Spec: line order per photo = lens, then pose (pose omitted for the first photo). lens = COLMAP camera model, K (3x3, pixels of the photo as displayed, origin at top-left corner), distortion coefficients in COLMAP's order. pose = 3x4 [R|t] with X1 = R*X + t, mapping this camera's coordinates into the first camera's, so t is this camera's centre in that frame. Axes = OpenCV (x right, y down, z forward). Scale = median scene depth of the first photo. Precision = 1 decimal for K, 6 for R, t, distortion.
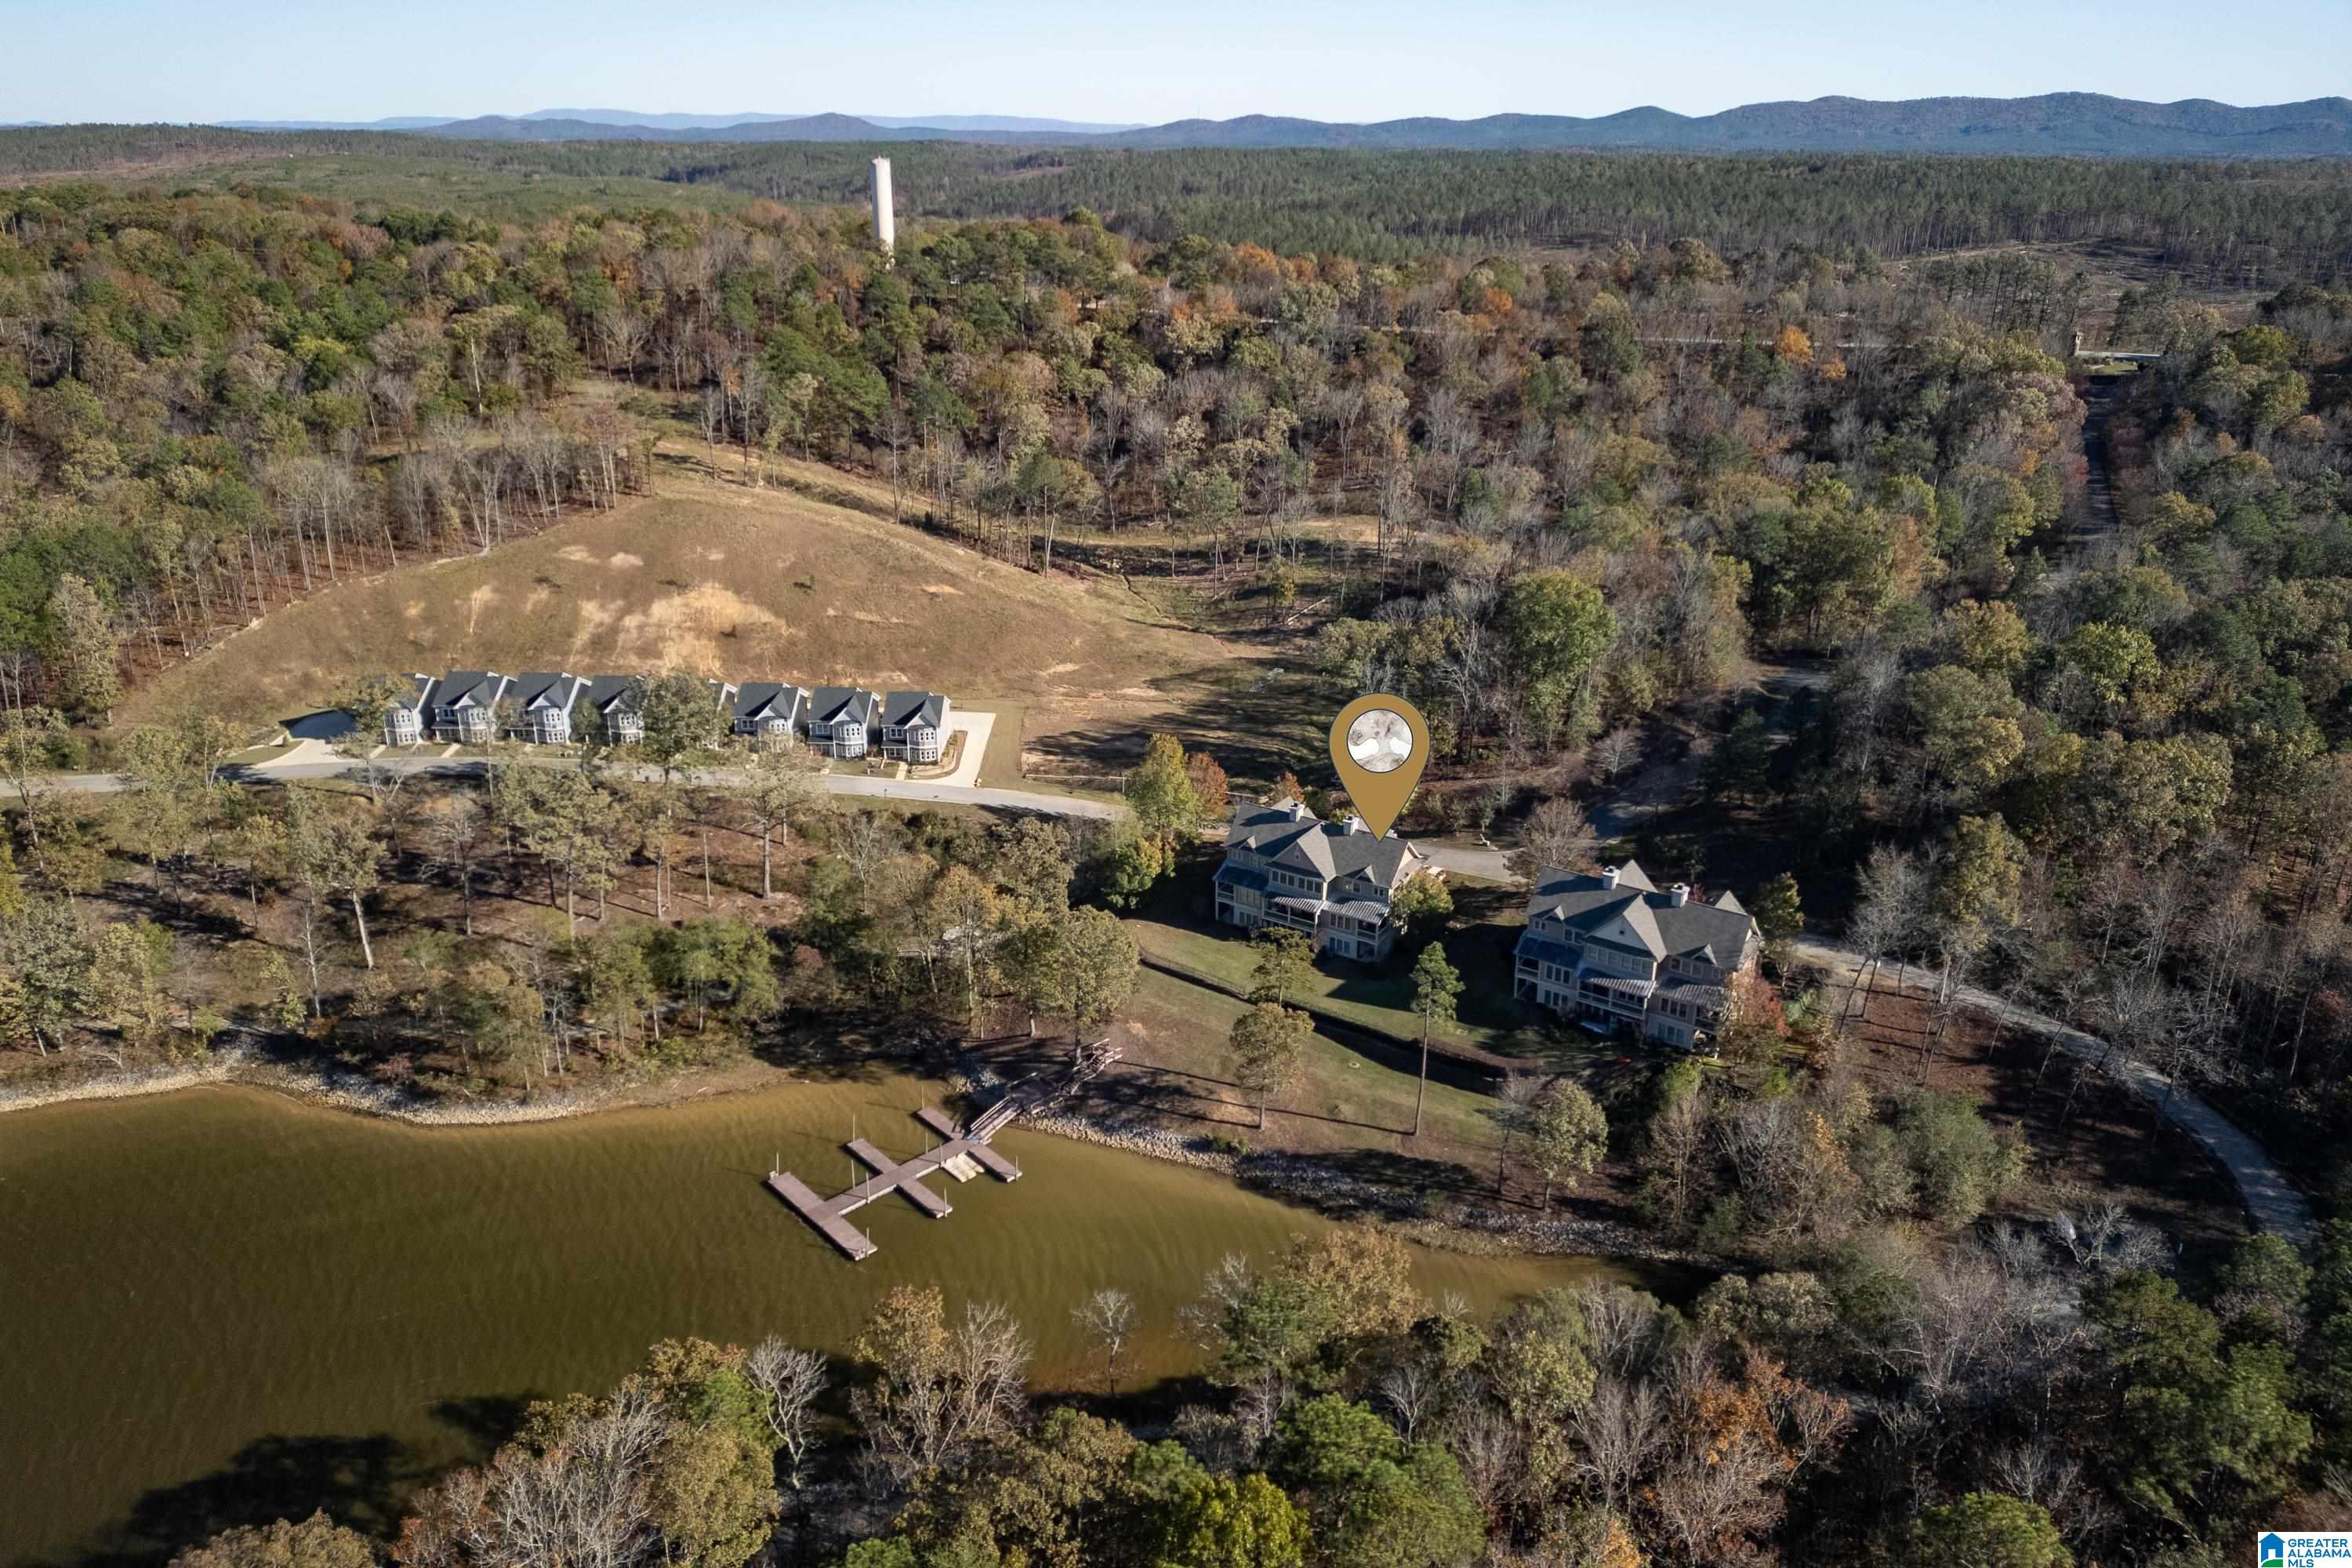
lens RADIAL K [[1670.2, 0, 1156.4], [0, 1670.2, 744.5], [0, 0, 1]] dist [0.083282, -0.074772]
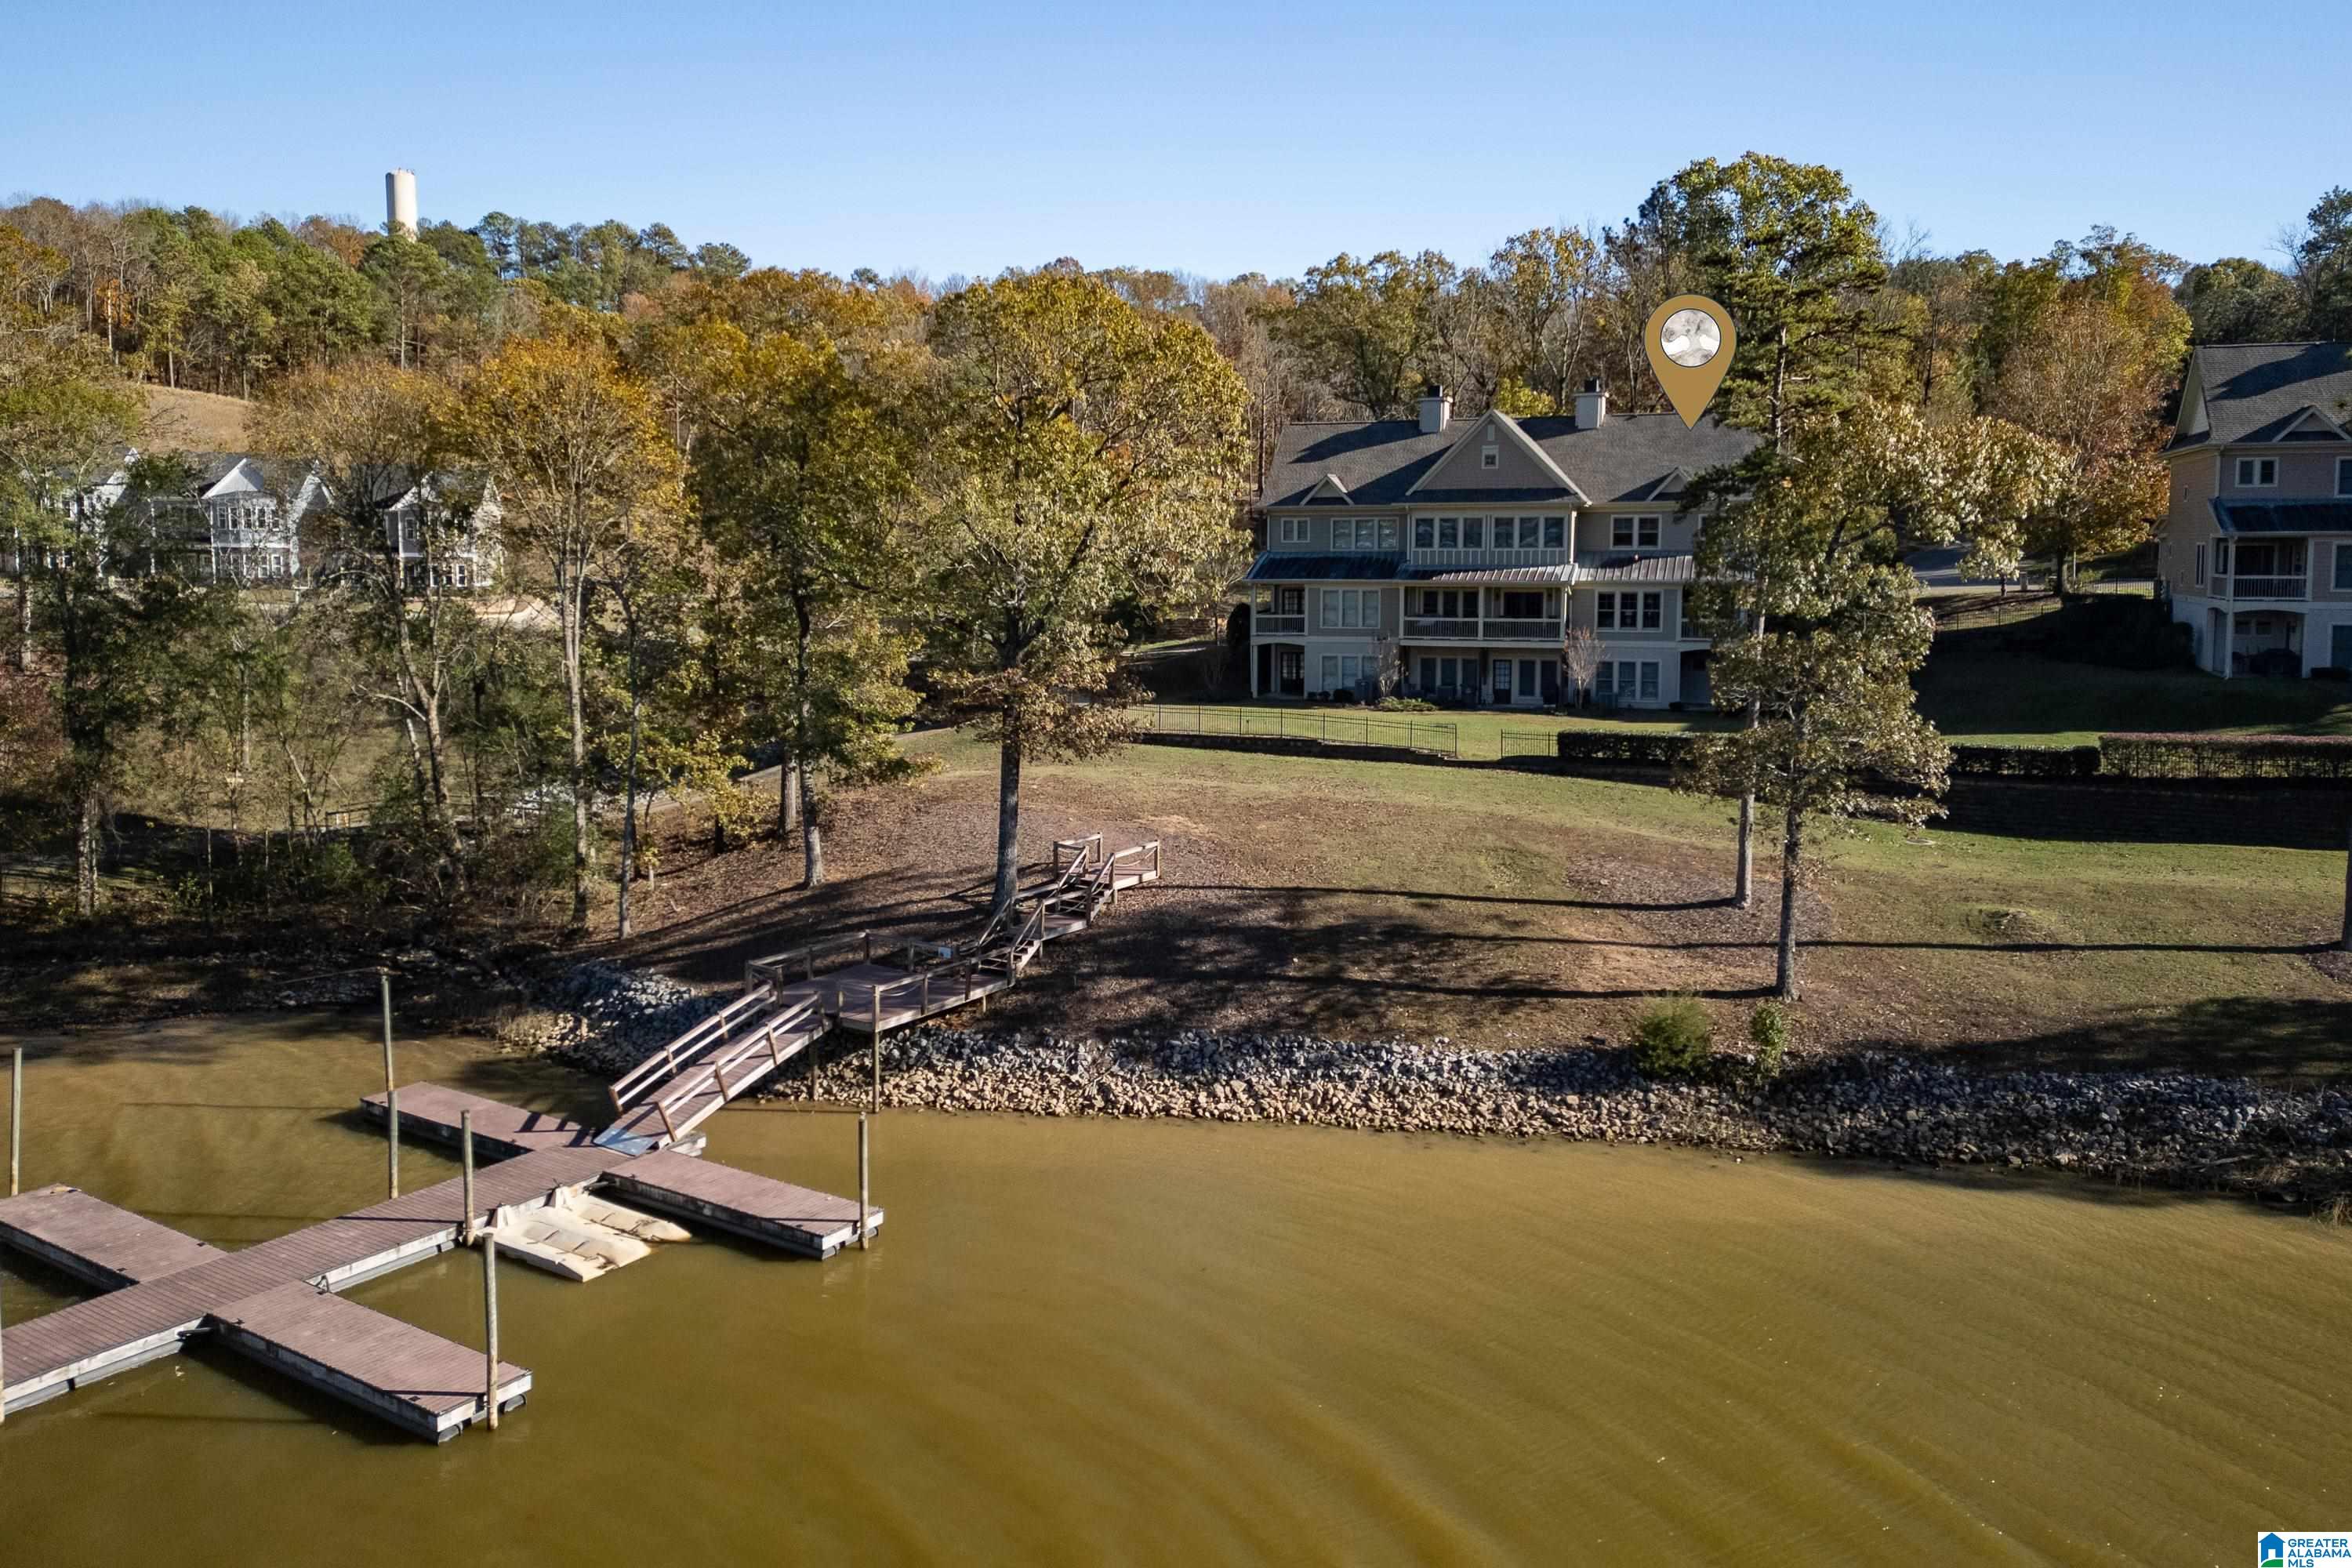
lens RADIAL K [[1670.2, 0, 1156.4], [0, 1670.2, 744.5], [0, 0, 1]] dist [0.083282, -0.074772]
pose [[0.965235, -0.005416, 0.261329, -0.098534], [0.078538, 0.959596, -0.270197, 0.250393], [-0.249307, 0.281328, 0.926661, 0.753261]]
